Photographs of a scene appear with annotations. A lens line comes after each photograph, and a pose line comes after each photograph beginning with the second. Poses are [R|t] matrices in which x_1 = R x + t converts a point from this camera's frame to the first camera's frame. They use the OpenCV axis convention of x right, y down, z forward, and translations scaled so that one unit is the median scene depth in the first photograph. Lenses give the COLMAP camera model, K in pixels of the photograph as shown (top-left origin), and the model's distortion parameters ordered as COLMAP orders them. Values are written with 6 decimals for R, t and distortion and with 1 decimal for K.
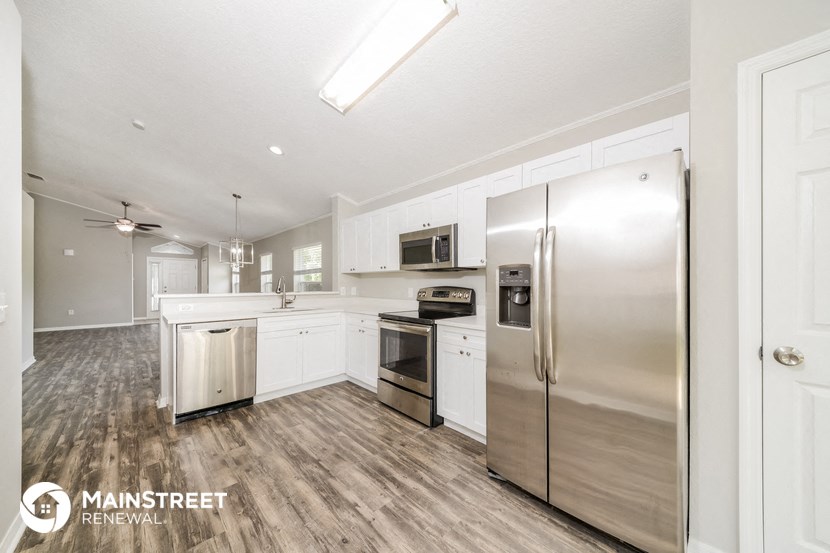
lens RADIAL K [[321.8, 0, 422.2], [0, 321.8, 278.1], [0, 0, 1]] dist [0.034763, -0.025120]
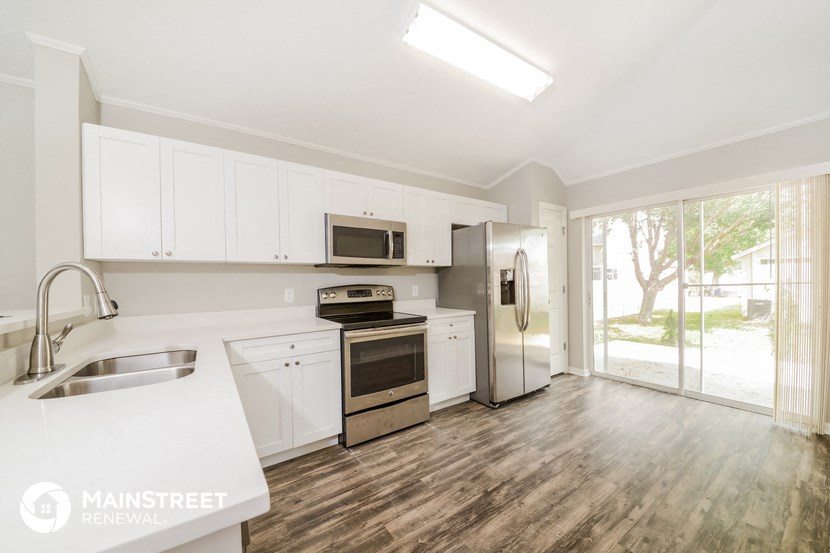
lens RADIAL K [[321.8, 0, 422.2], [0, 321.8, 278.1], [0, 0, 1]] dist [0.034763, -0.025120]
pose [[0.078020, -0.004838, 0.996940, -1.063585], [-0.006825, 0.999962, 0.005387, 0.002726], [-0.996928, -0.007225, 0.077984, 1.001785]]
